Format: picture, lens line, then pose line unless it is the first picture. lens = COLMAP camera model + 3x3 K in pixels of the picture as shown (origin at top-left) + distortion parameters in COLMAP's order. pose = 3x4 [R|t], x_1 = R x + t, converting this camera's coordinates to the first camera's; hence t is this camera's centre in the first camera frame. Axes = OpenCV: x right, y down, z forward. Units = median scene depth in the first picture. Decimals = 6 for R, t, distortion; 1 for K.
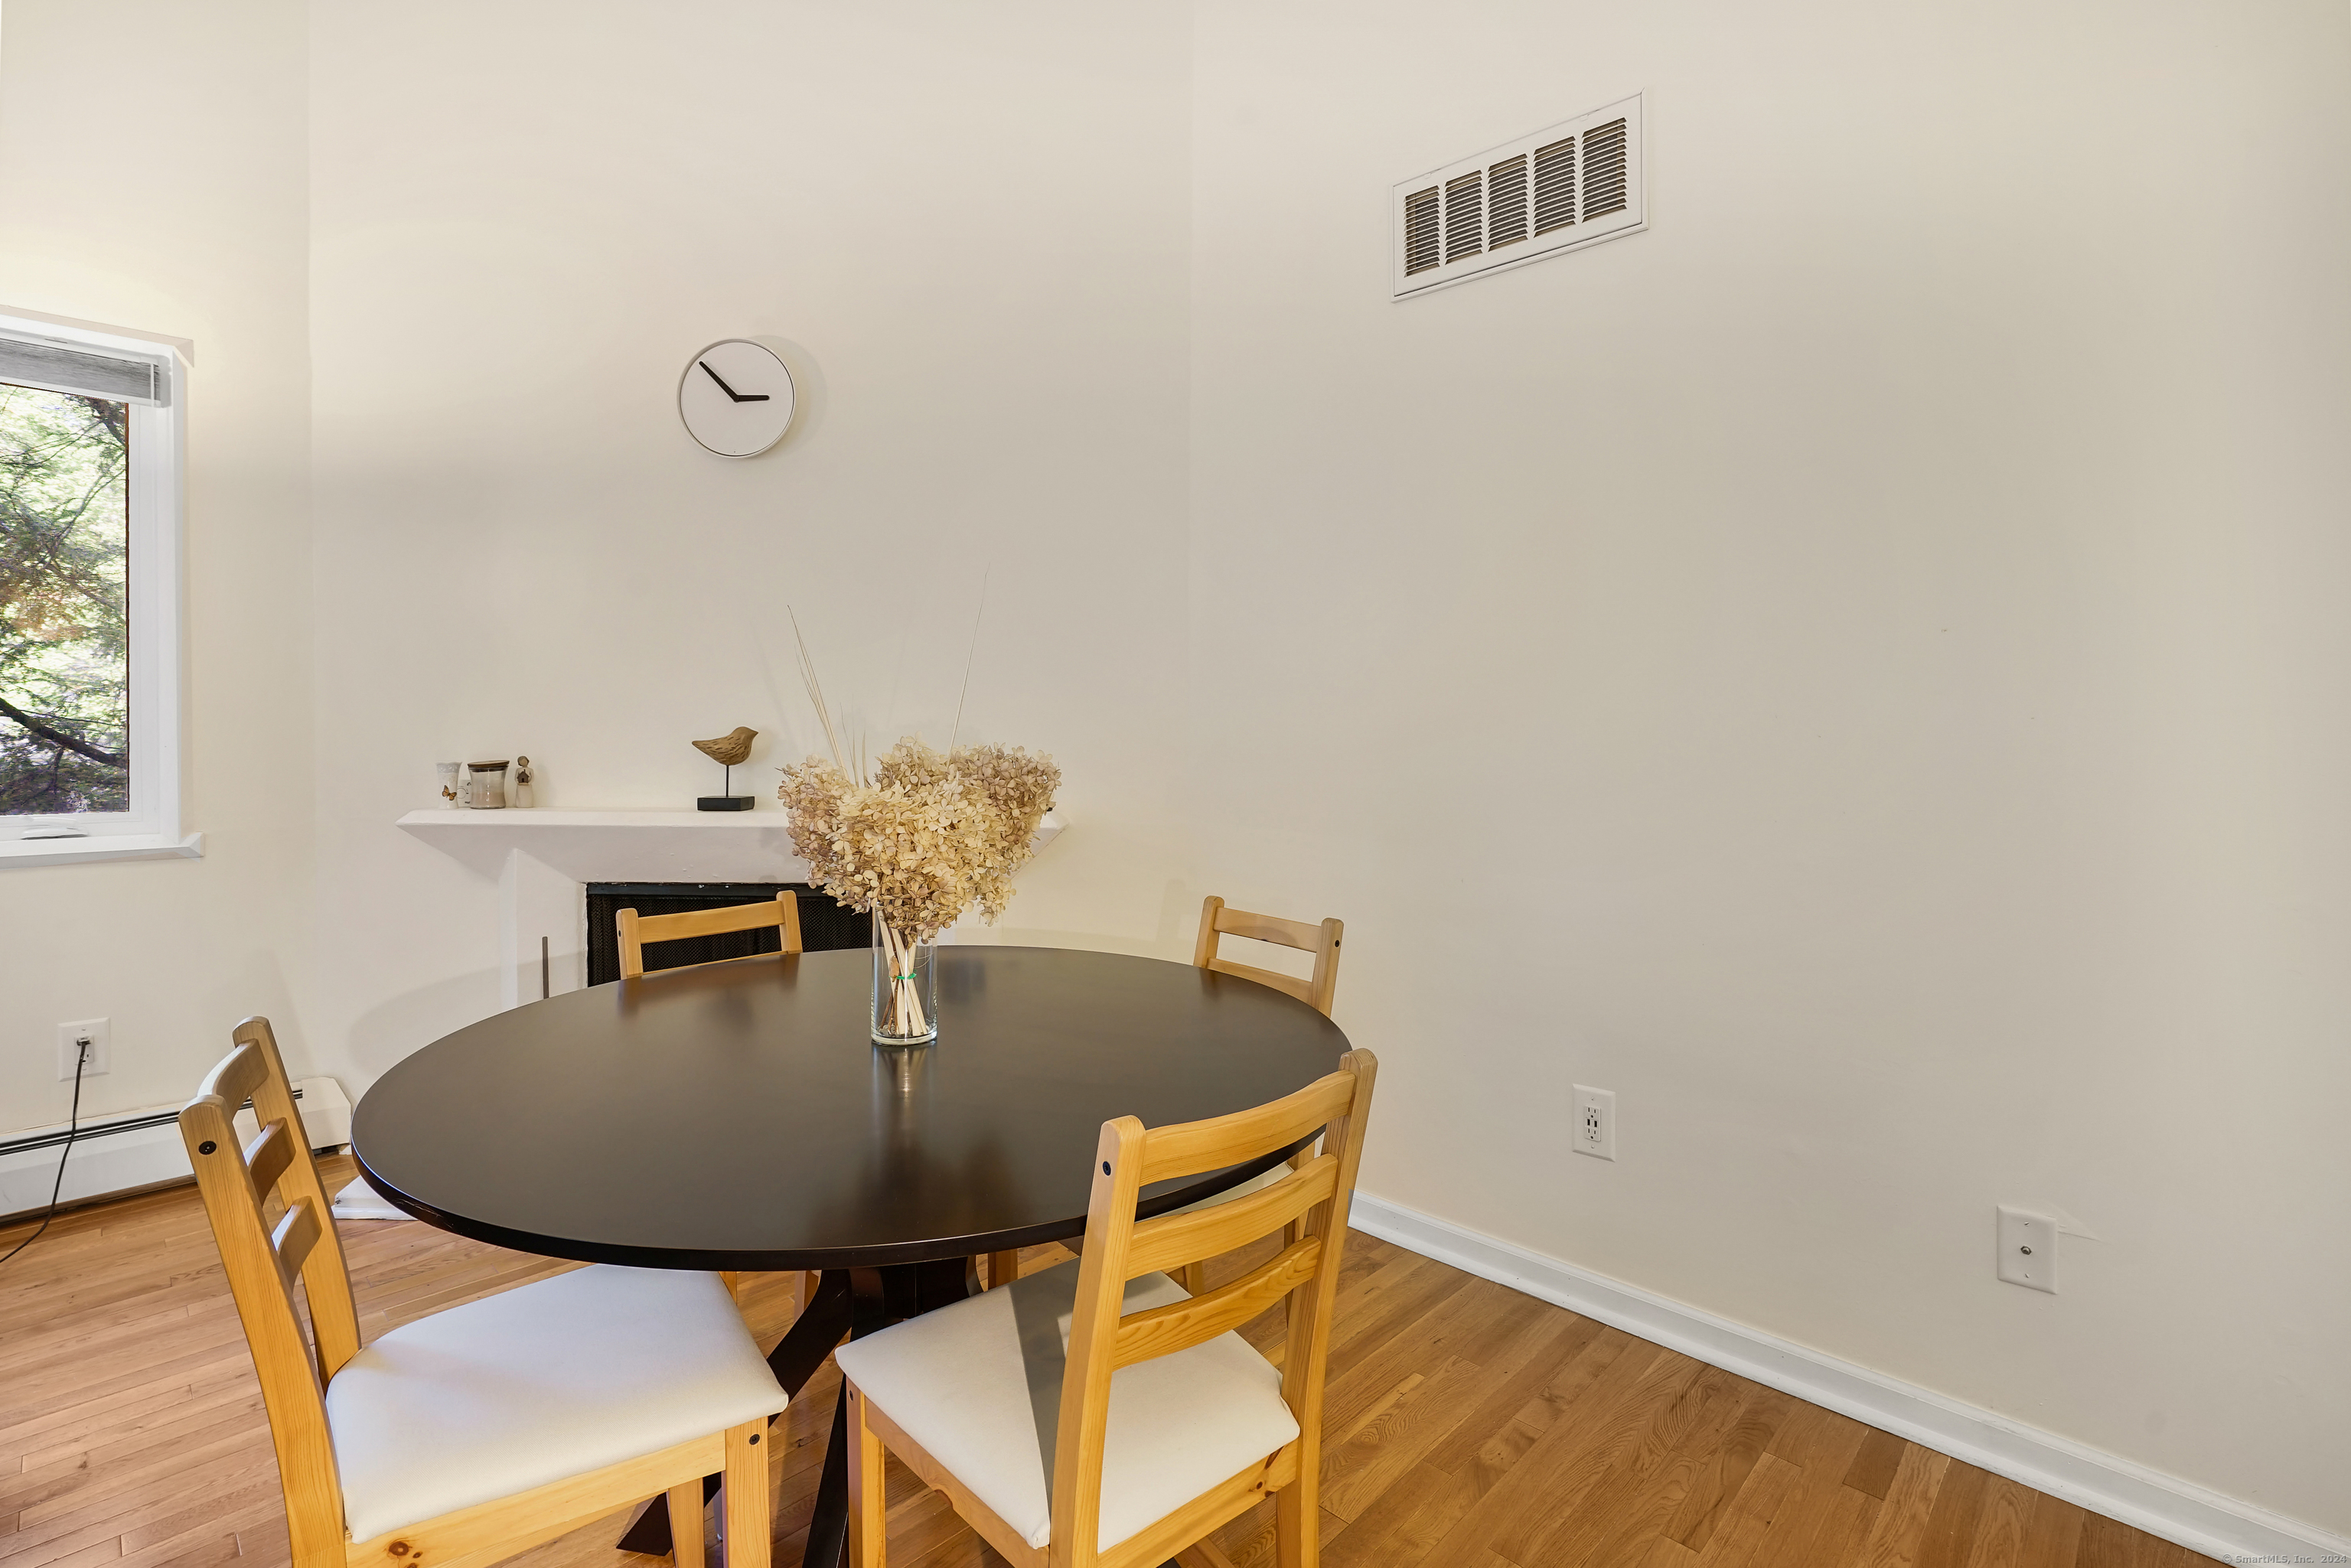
lens RADIAL K [[1082.9, 0, 1179.0], [0, 1082.9, 724.5], [0, 0, 1]] dist [-0.025962, -0.000330]
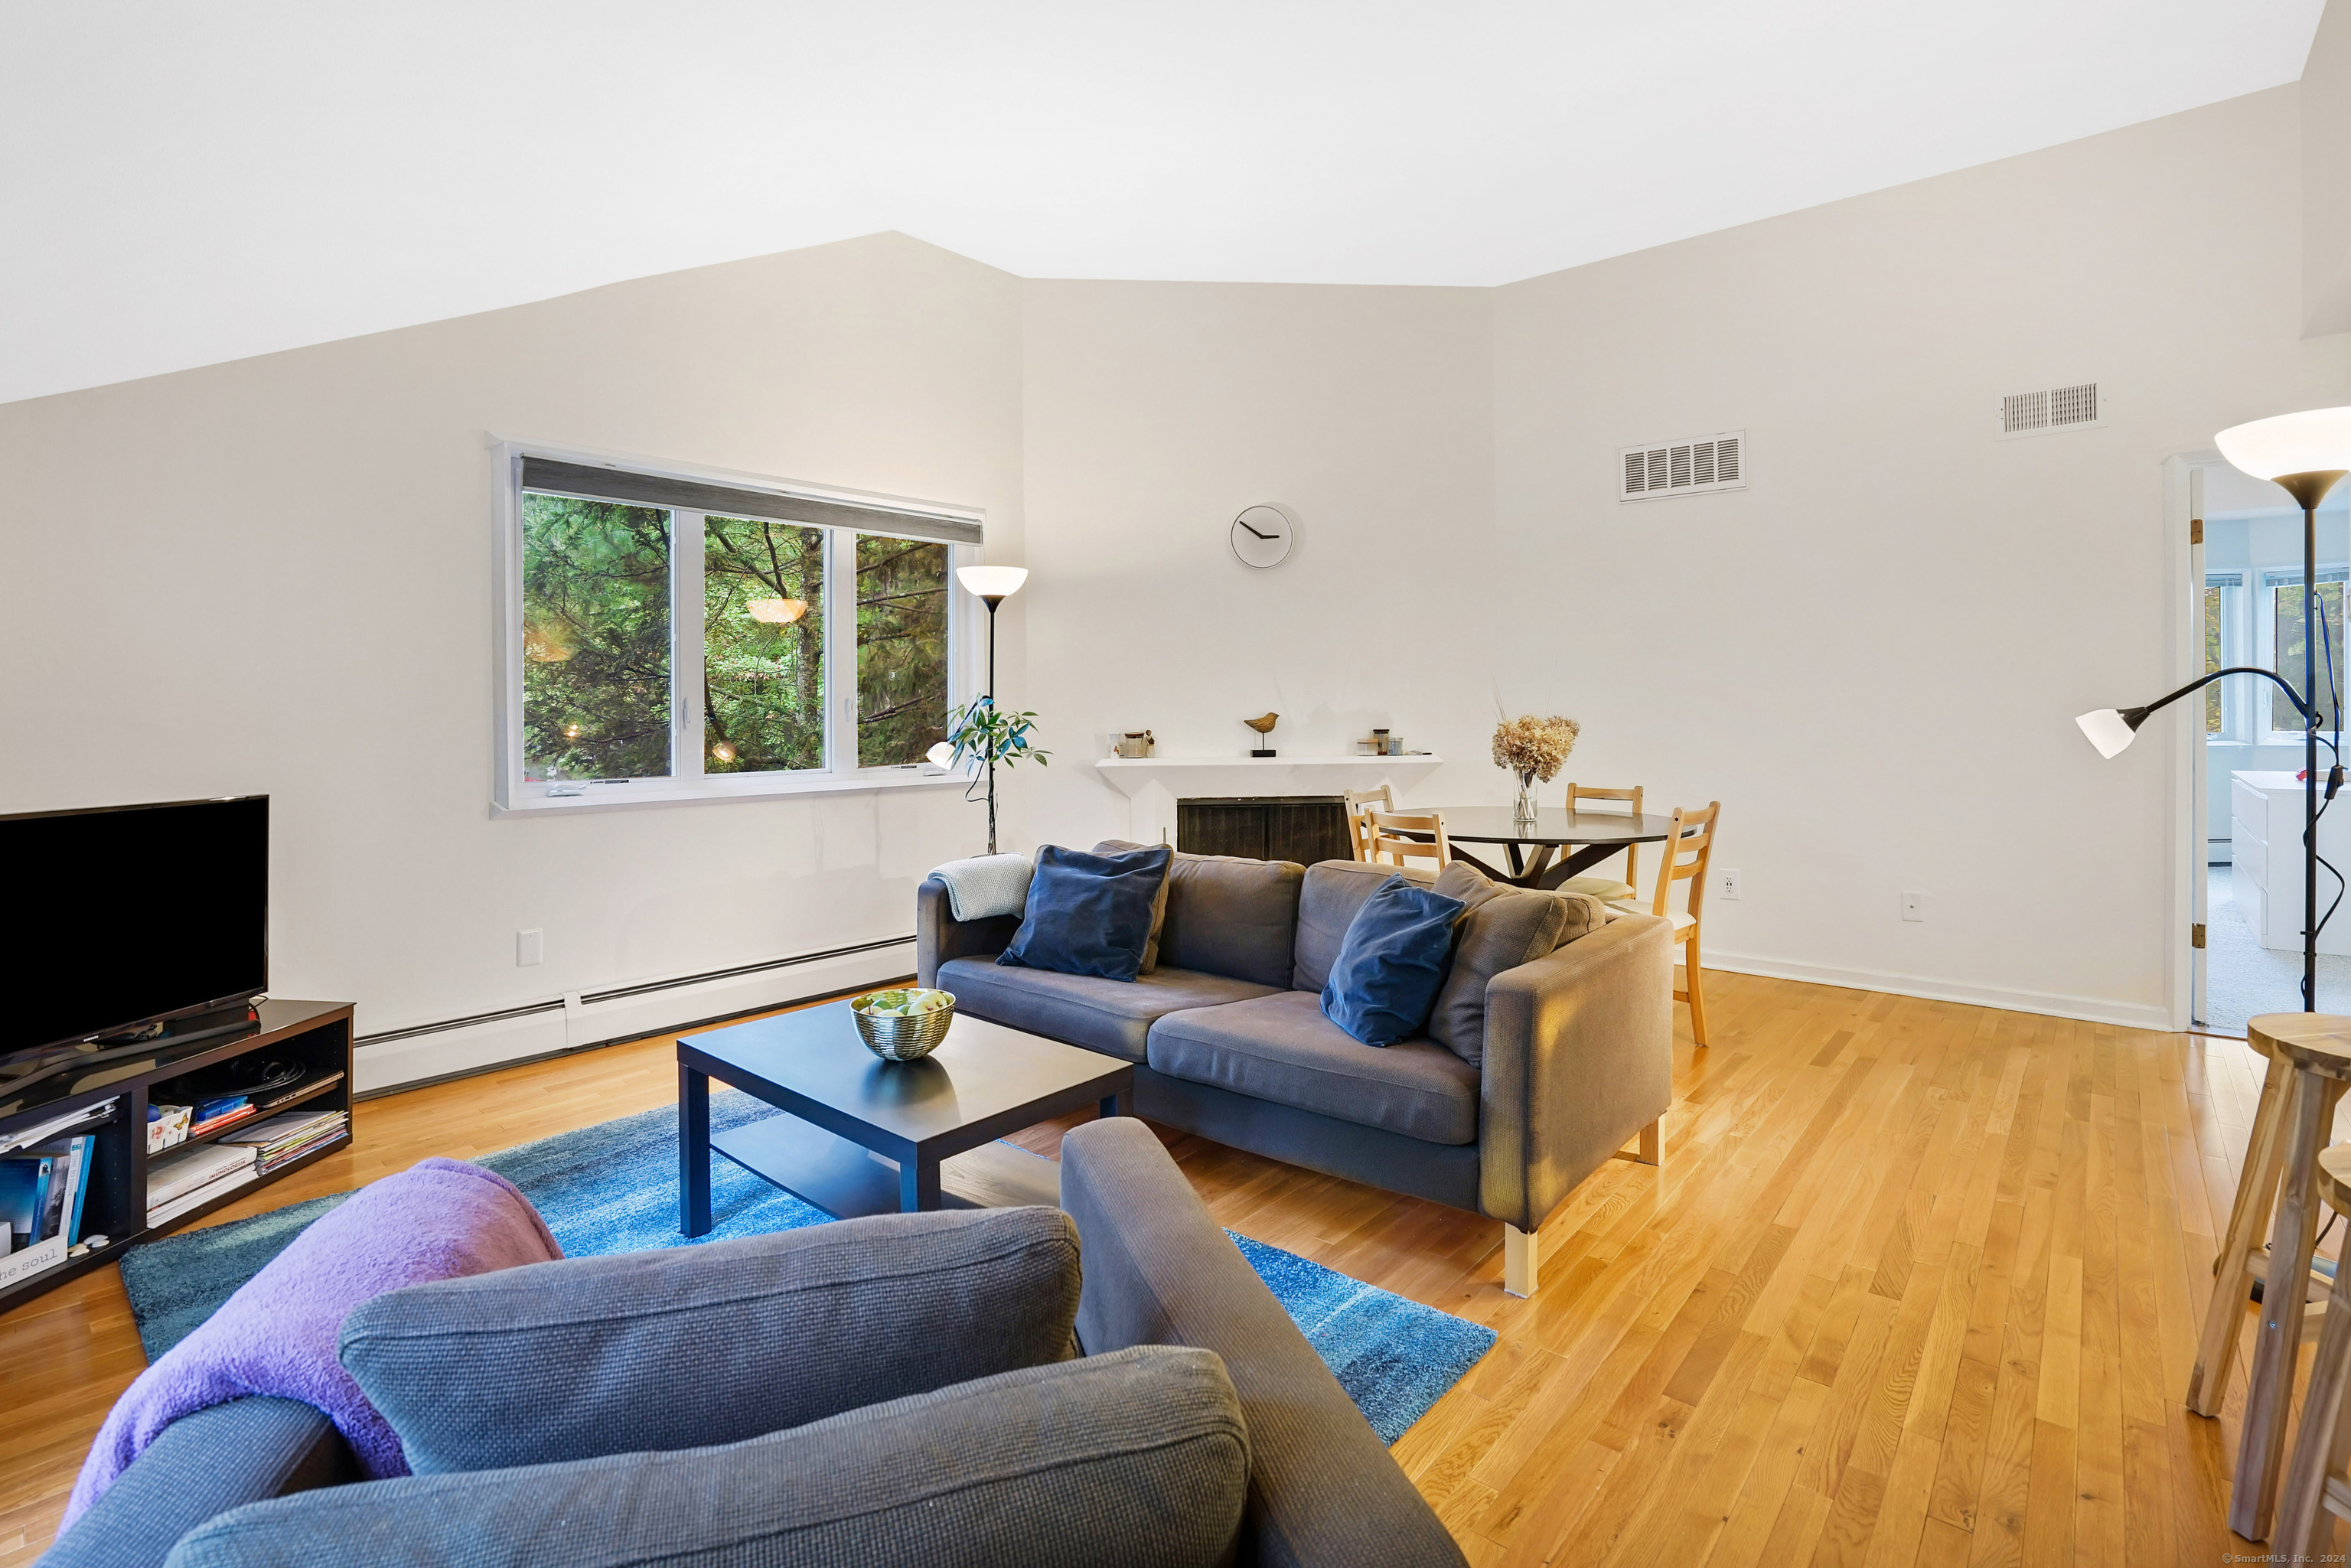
lens RADIAL K [[1123.4, 0, 1192.1], [0, 1123.4, 691.6], [0, 0, 1]] dist [-0.021454, -0.000428]
pose [[0.998725, -0.010651, 0.049341, -0.655474], [0.011526, 0.999781, -0.017472, -0.002188], [-0.049144, 0.018019, 0.998629, -0.988884]]
